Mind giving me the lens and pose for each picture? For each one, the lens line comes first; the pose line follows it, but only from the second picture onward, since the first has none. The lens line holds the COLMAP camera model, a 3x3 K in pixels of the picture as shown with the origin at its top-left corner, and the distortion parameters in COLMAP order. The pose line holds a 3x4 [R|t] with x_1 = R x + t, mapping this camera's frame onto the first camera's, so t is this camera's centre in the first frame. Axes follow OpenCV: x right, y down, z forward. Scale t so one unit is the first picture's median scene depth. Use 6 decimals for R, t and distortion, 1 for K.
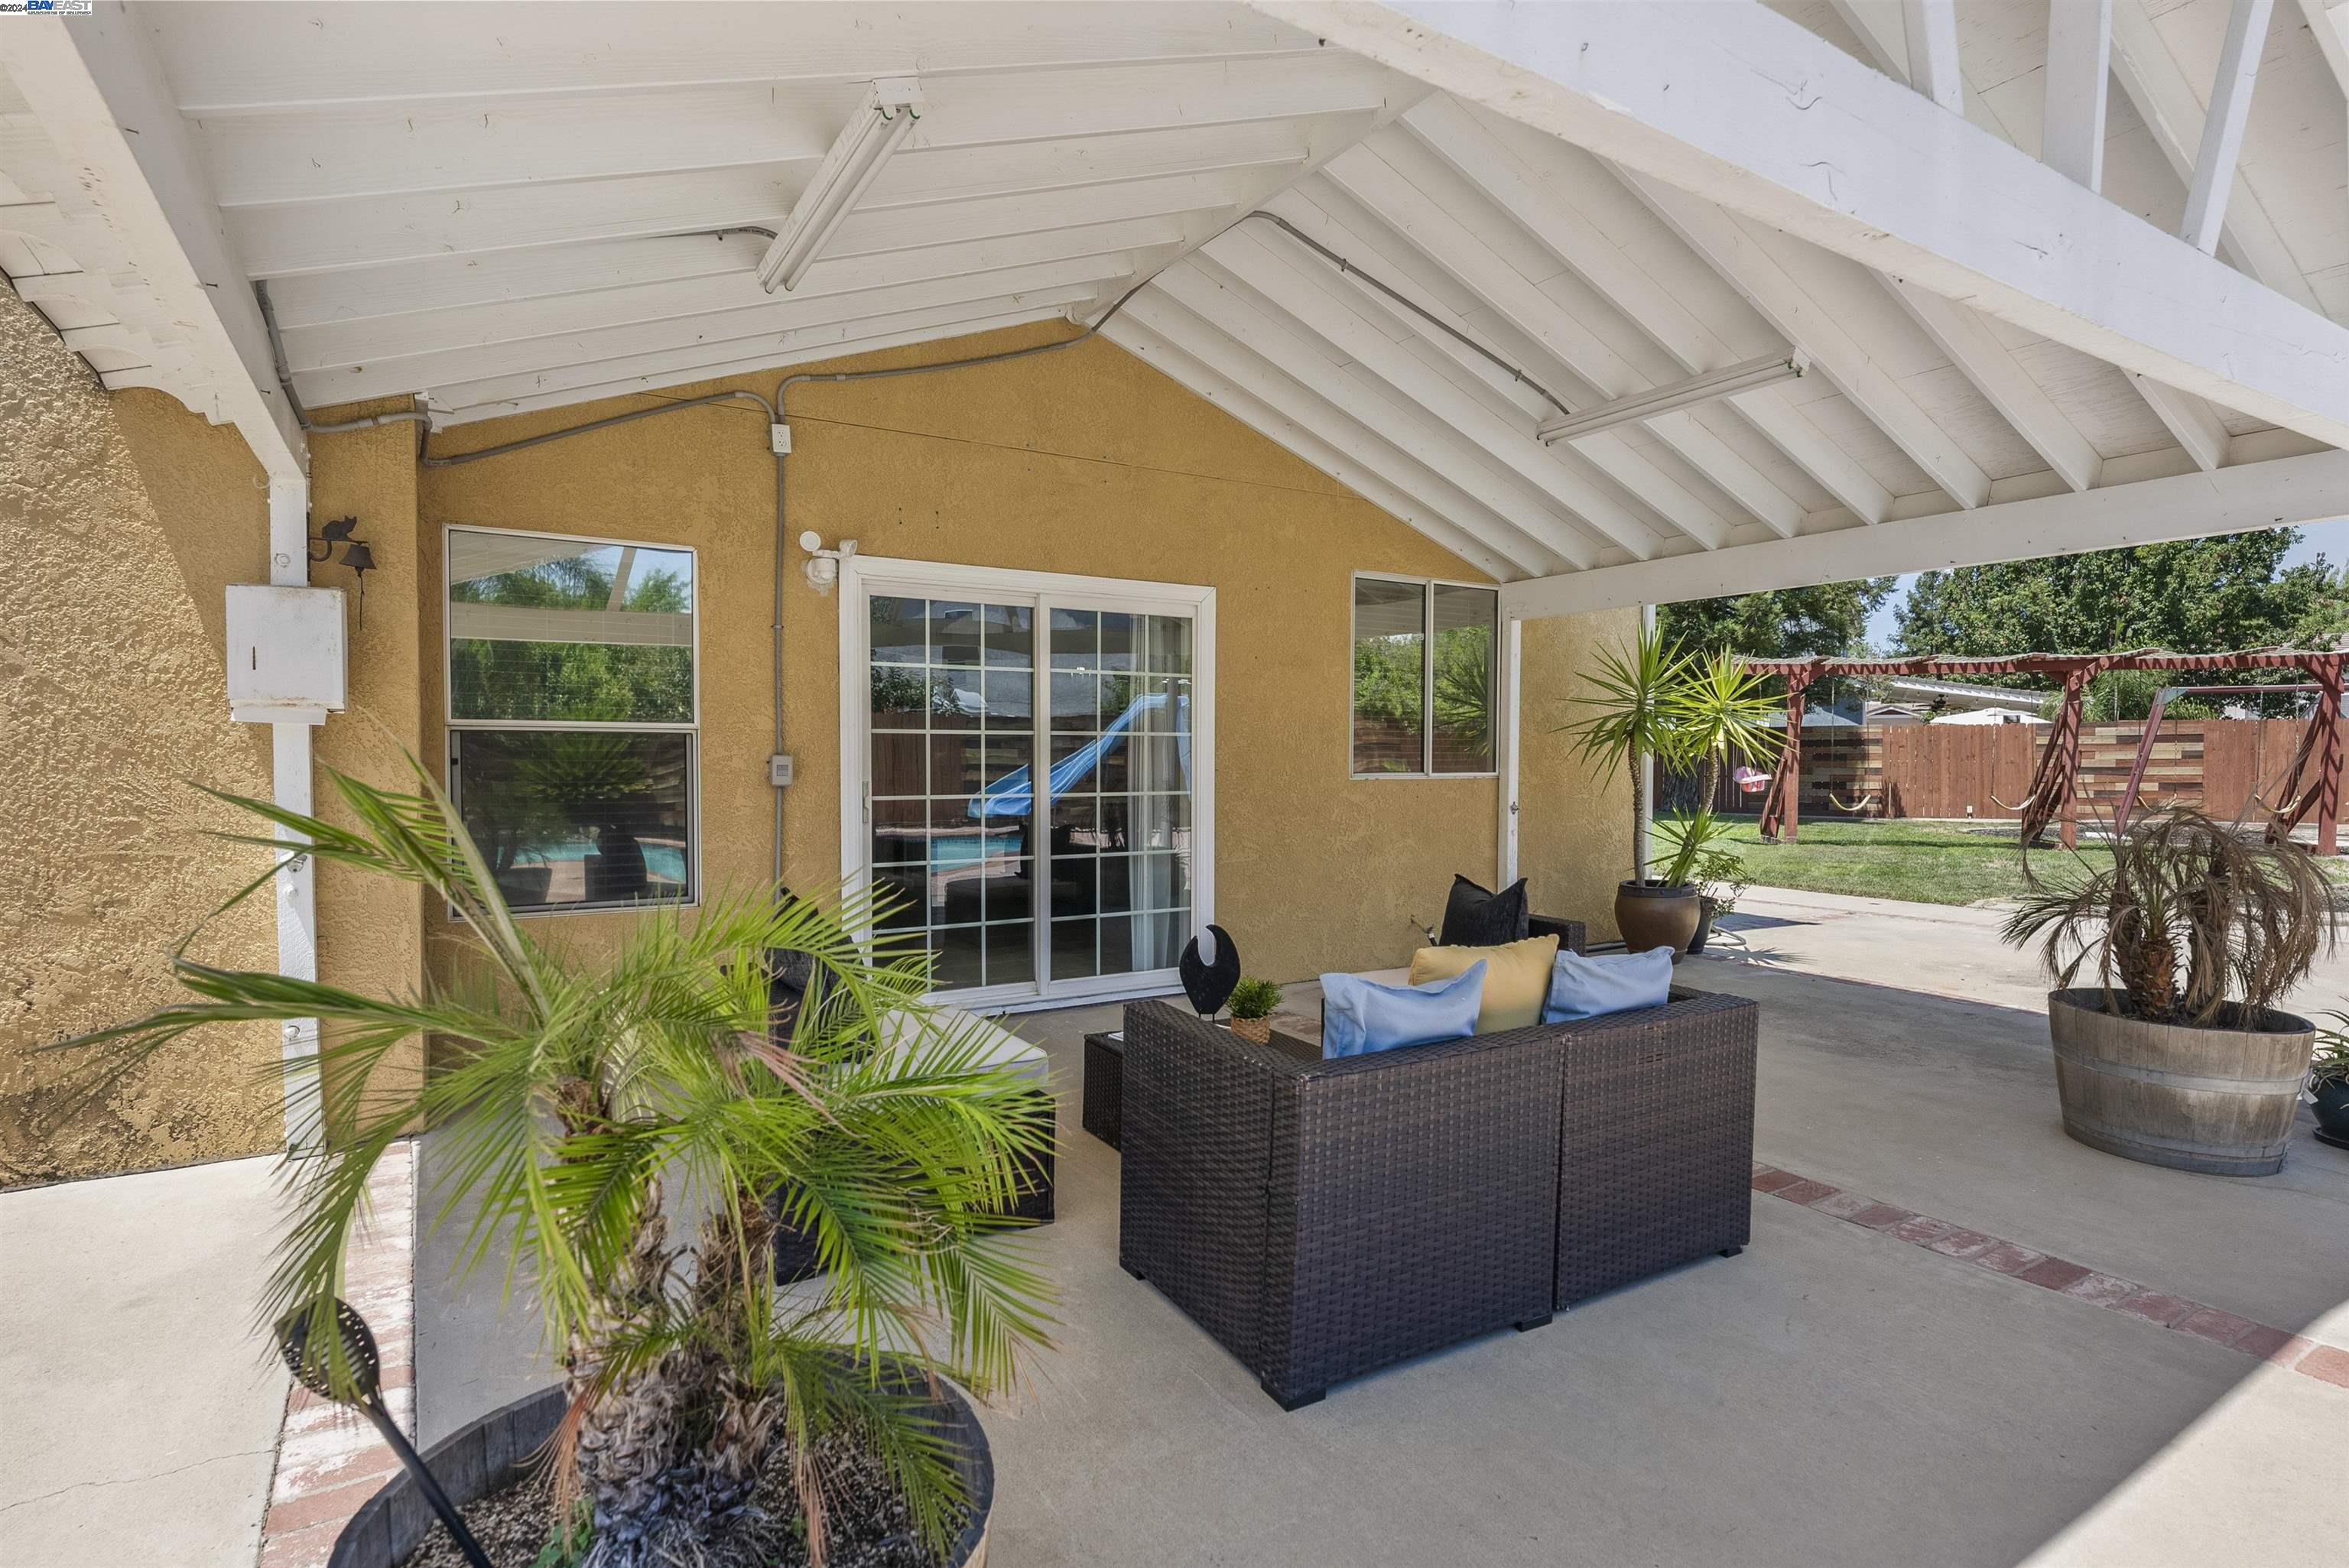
lens RADIAL K [[1173.0, 0, 1166.0], [0, 1173.0, 778.6], [0, 0, 1]] dist [0.001788, 0.000298]
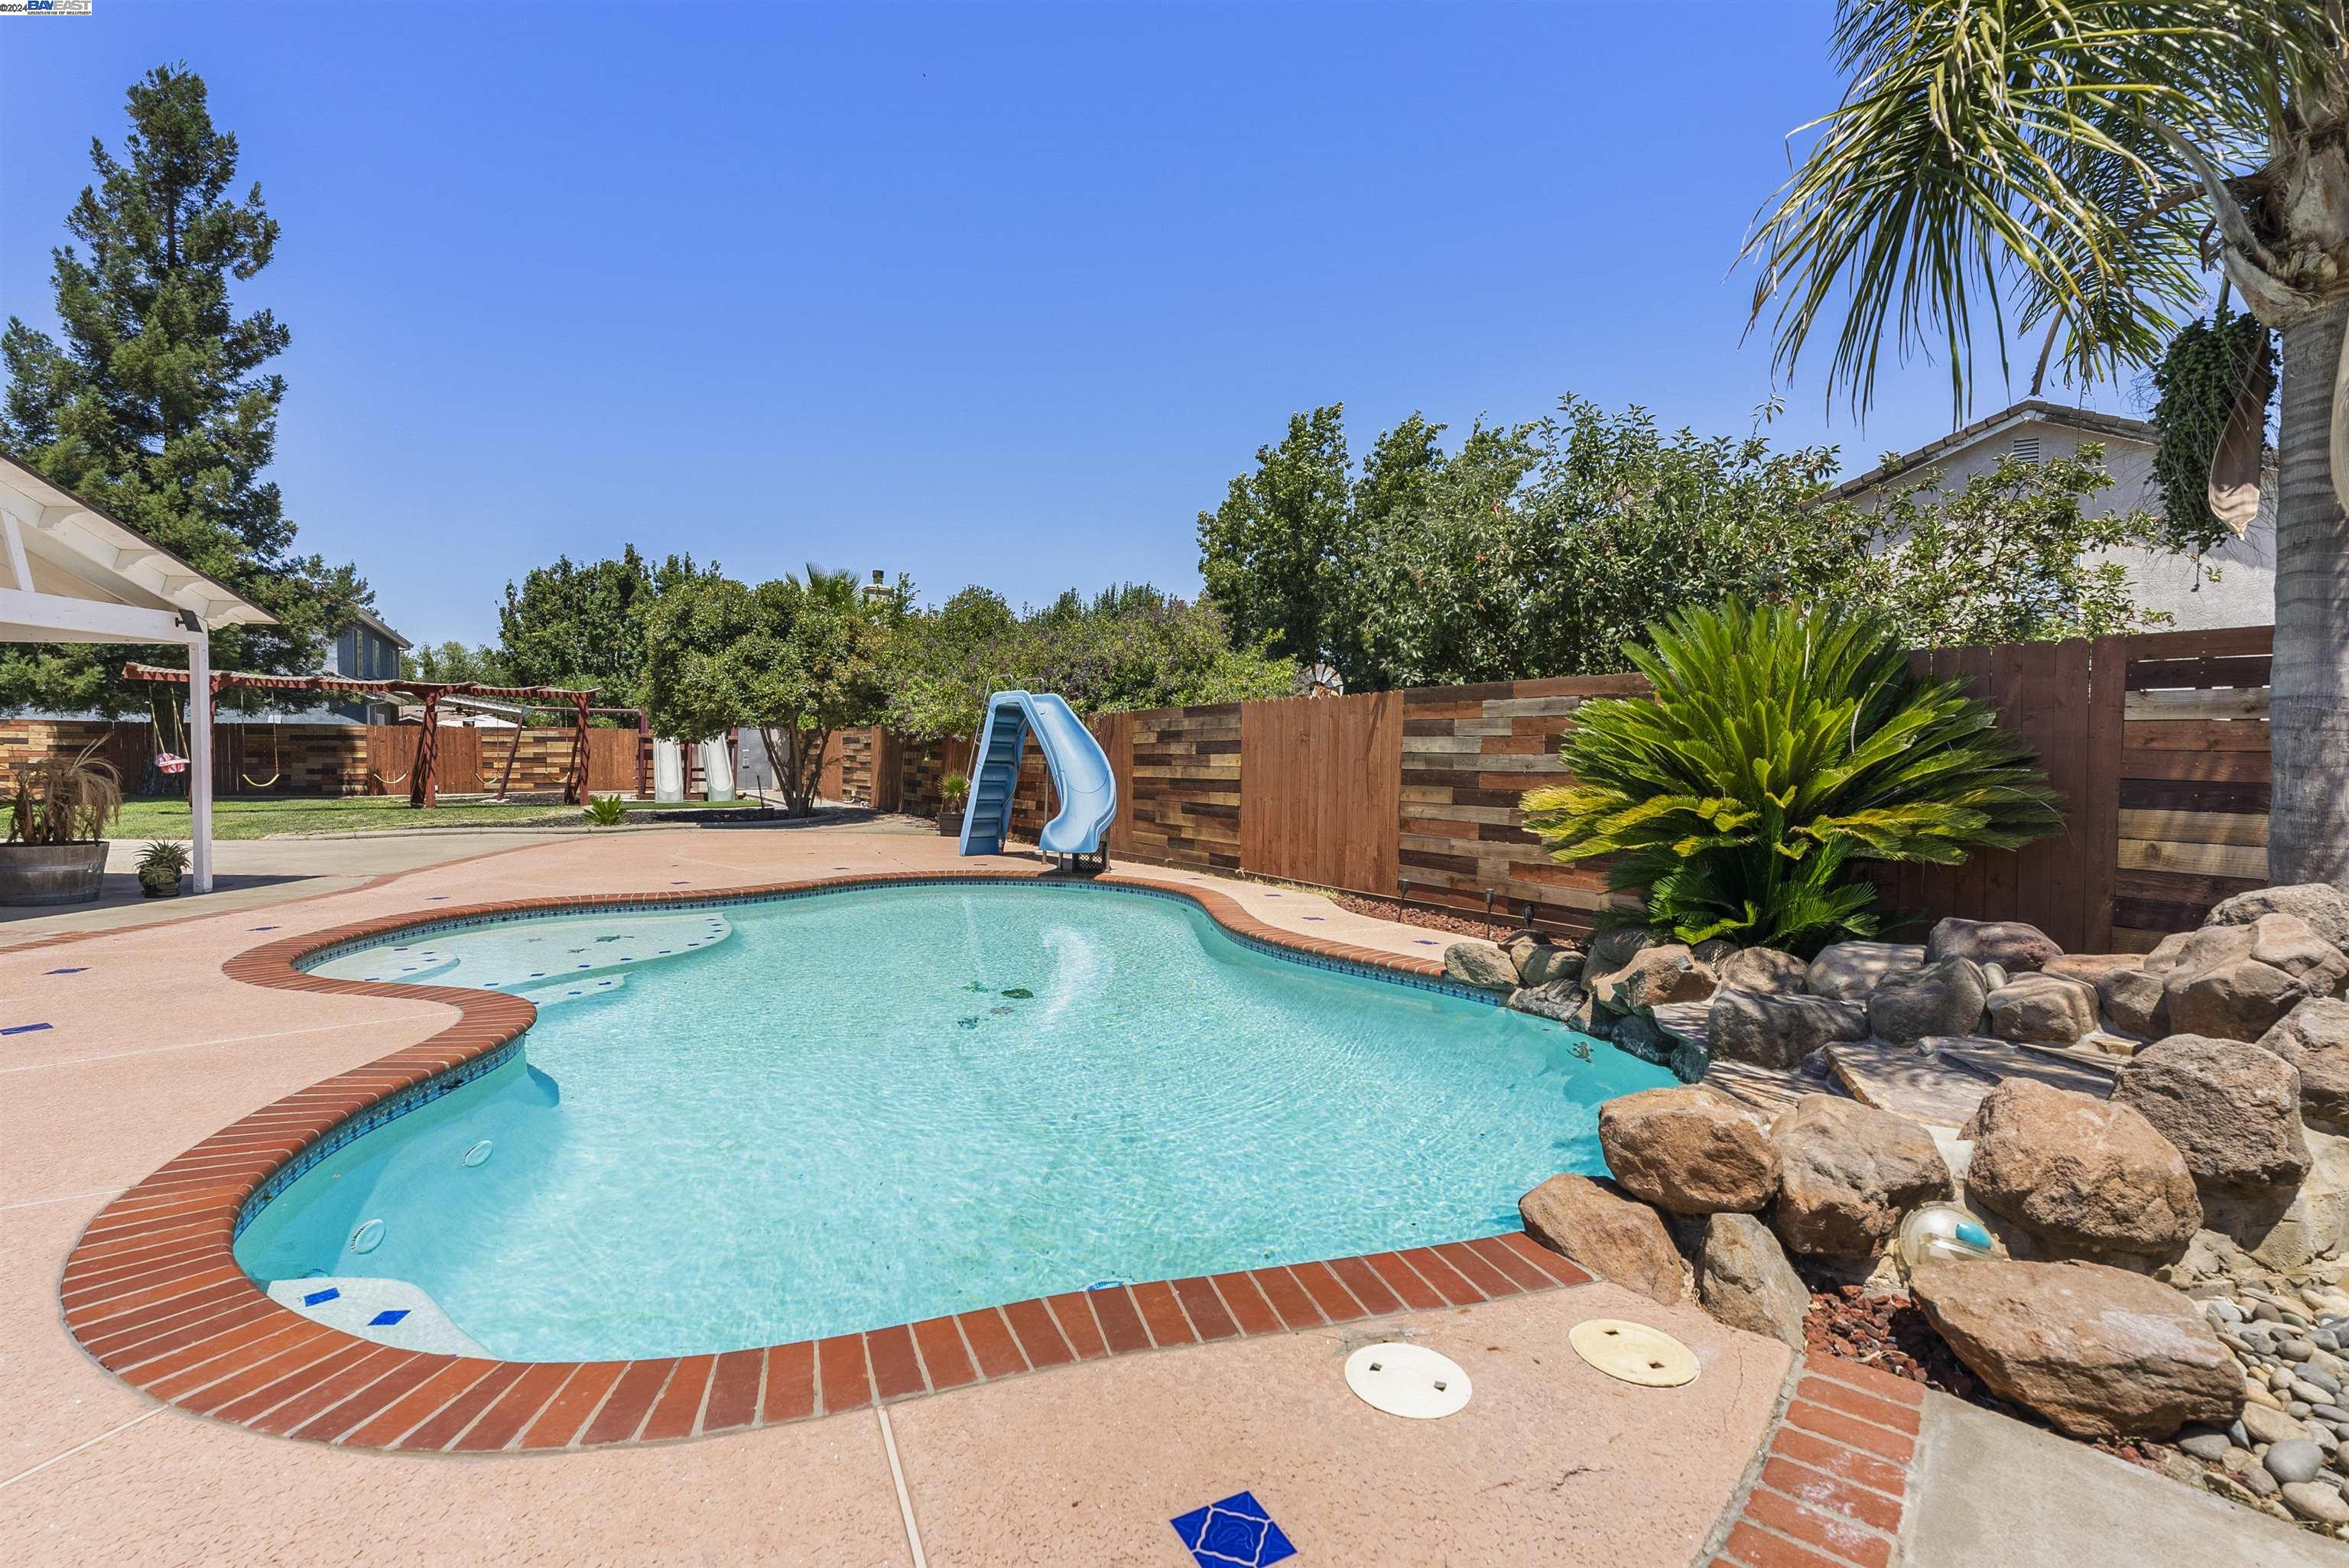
lens RADIAL K [[1041.0, 0, 1172.0], [0, 1041.0, 777.1], [0, 0, 1]] dist [-0.005088, -0.000413]
pose [[0.466526, -0.010875, 0.884440, 0.014278], [0.008496, 0.999933, 0.007813, 0.012024], [-0.884466, 0.003869, 0.466588, -0.348396]]
